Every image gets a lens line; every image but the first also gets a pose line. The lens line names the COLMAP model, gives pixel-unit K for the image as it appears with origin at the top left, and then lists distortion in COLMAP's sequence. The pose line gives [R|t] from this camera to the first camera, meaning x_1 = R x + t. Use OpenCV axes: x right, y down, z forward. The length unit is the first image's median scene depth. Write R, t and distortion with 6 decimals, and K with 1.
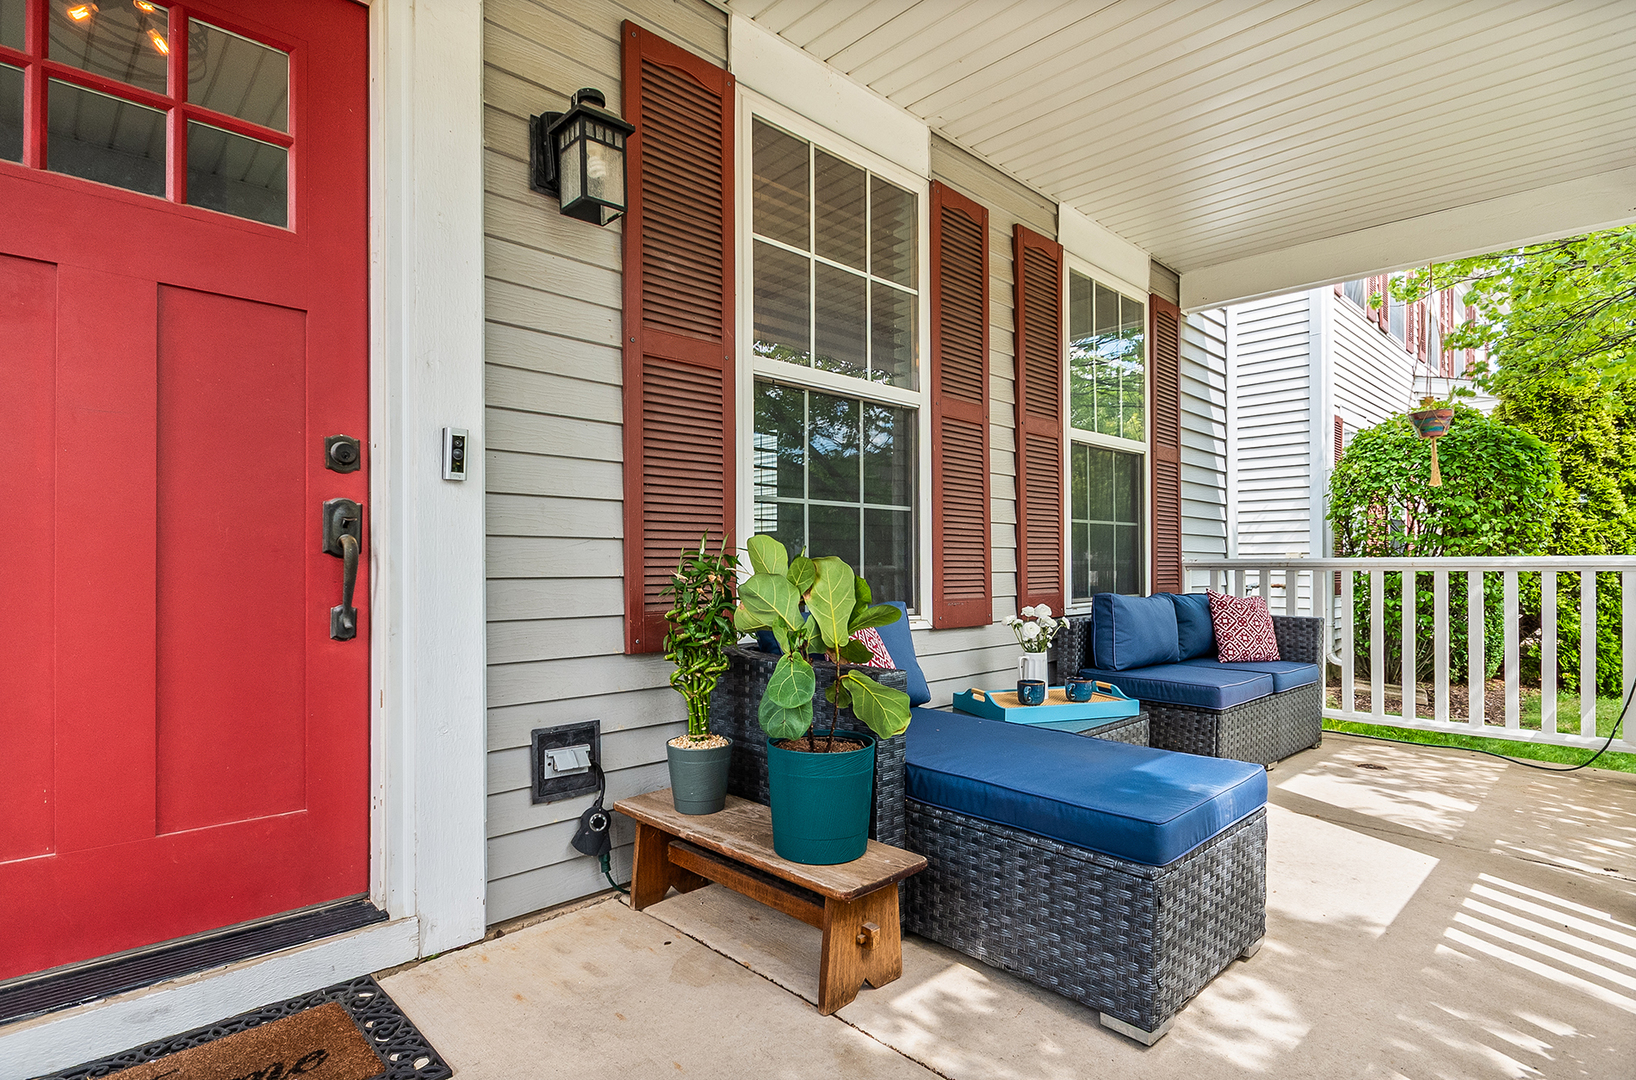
lens RADIAL K [[832.7, 0, 816.3], [0, 832.7, 534.4], [0, 0, 1]] dist [0.000392, 0.000215]
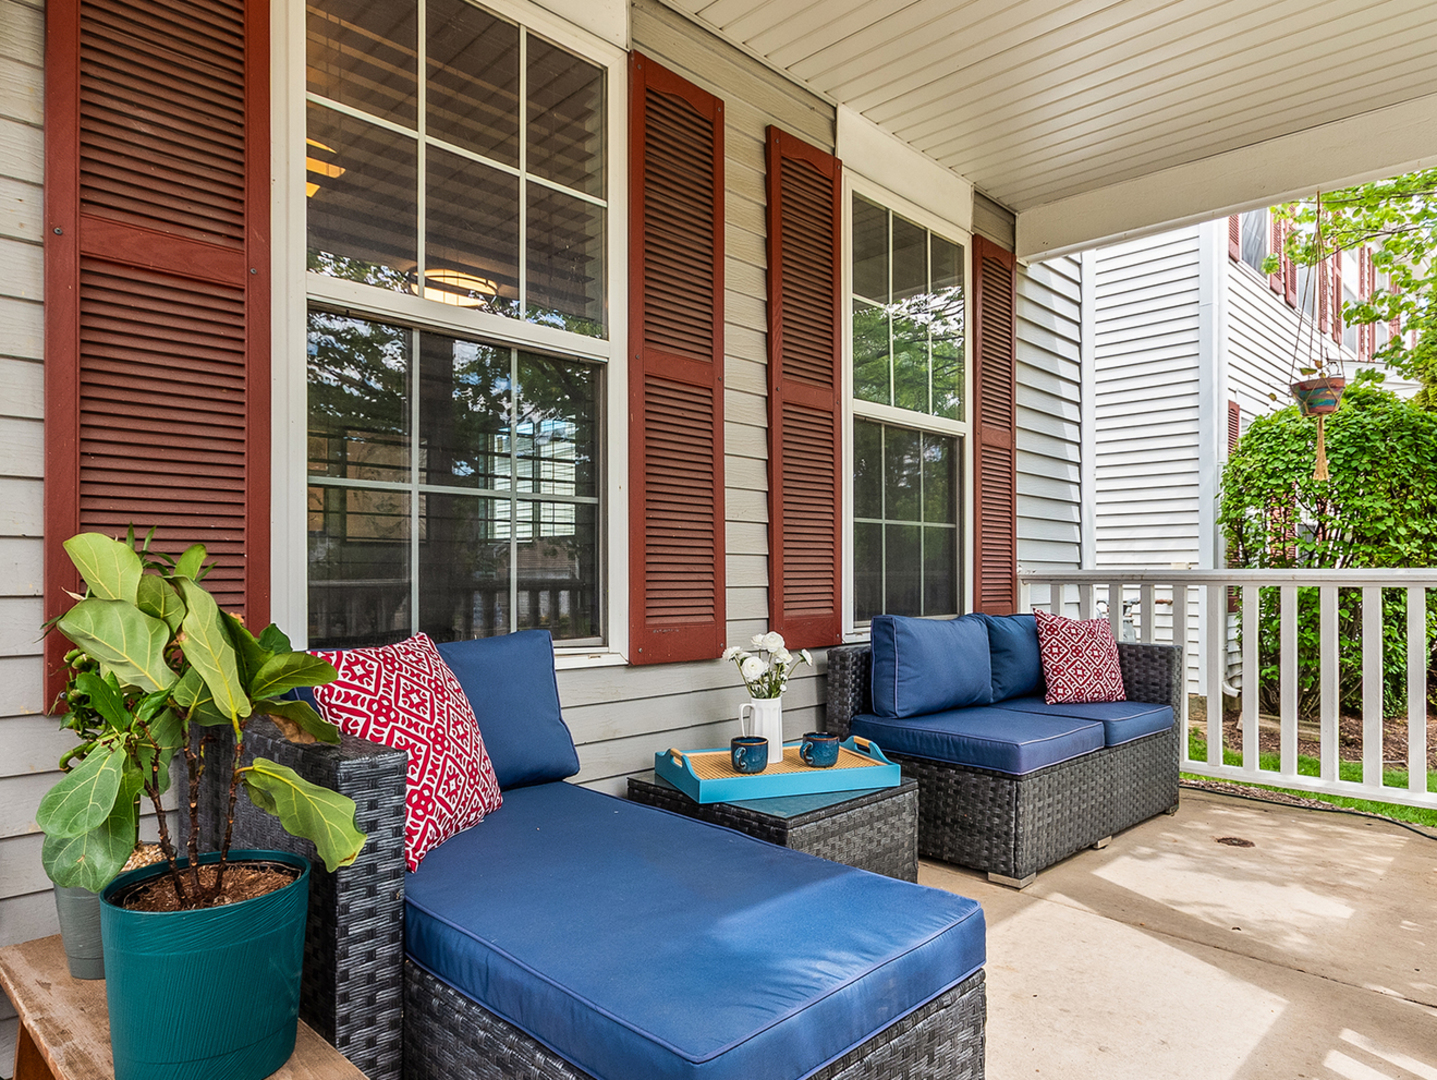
lens RADIAL K [[912.3, 0, 718.5], [0, 912.3, 540.0], [0, 0, 1]] dist [0.002555, 0.001195]
pose [[0.999764, 0.003638, 0.021409, 0.162386], [-0.003603, 0.999992, -0.001674, 0.003942], [-0.021415, 0.001597, 0.999769, 0.160145]]
